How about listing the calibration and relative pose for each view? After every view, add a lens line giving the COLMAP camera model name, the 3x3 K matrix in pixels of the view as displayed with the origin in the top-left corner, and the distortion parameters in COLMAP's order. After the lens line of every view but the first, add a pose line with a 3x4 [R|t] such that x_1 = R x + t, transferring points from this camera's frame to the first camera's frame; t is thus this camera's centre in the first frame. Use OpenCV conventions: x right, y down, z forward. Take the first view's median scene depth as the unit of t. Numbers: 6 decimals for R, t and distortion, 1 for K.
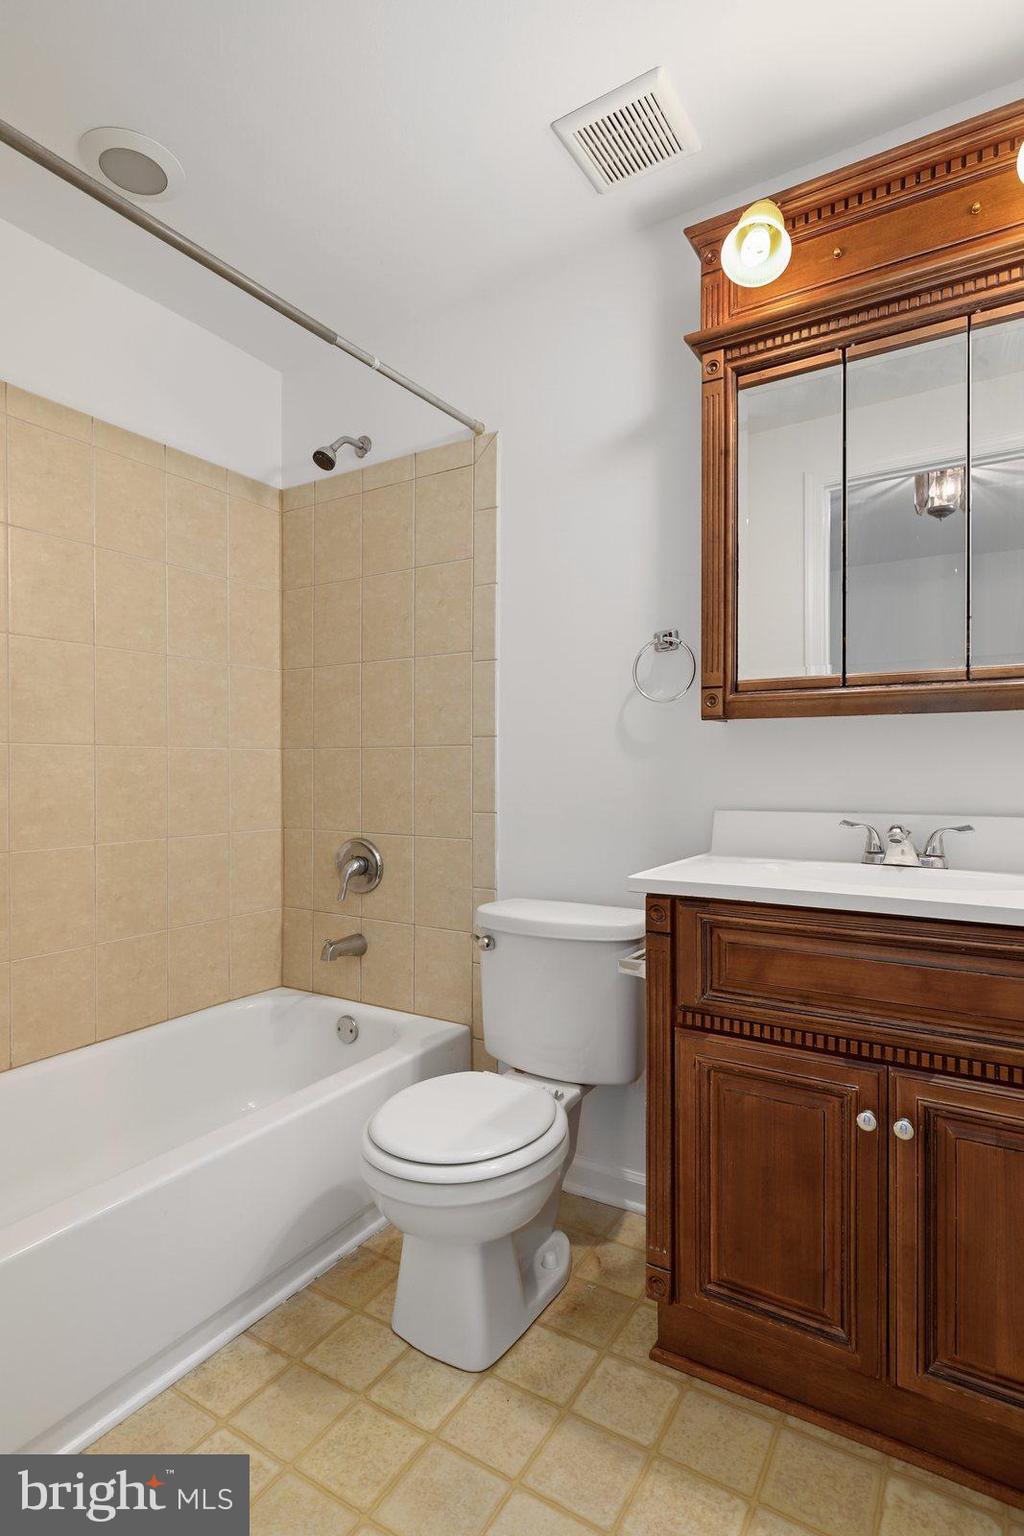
lens RADIAL K [[785.9, 0, 506.4], [0, 785.9, 765.2], [0, 0, 1]] dist [0.002957, 0.000495]
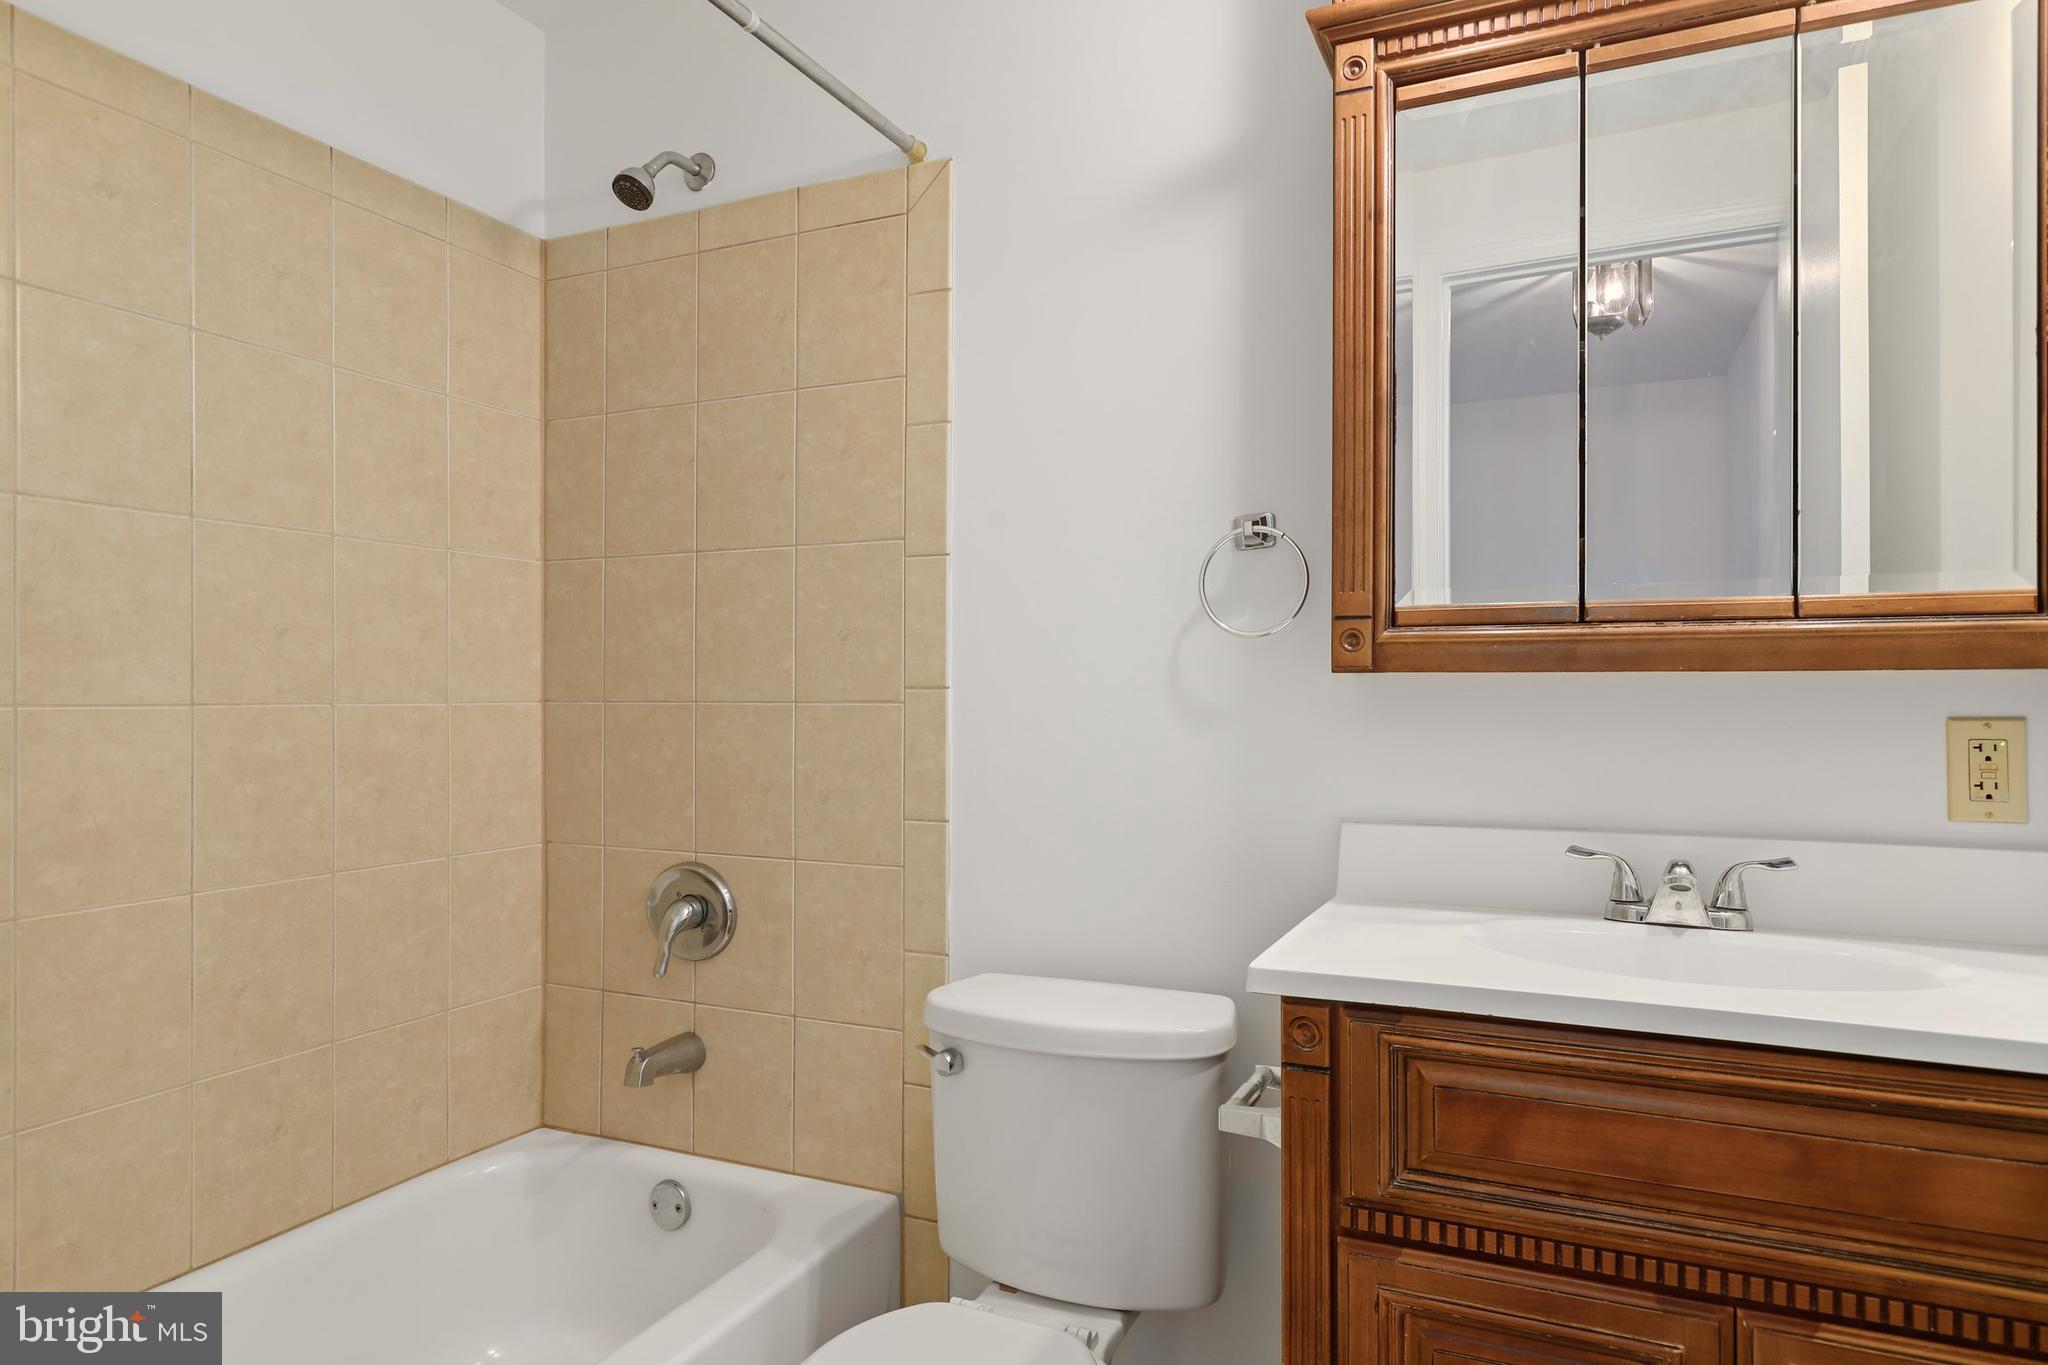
lens RADIAL K [[1244.0, 0, 1030.1], [0, 1244.0, 688.3], [0, 0, 1]] dist [0.001495, 0.004827]
pose [[0.991125, 0.001797, 0.132924, -0.084617], [-0.001032, 0.999983, -0.005820, -0.035850], [-0.132932, 0.005631, 0.991109, 0.105206]]
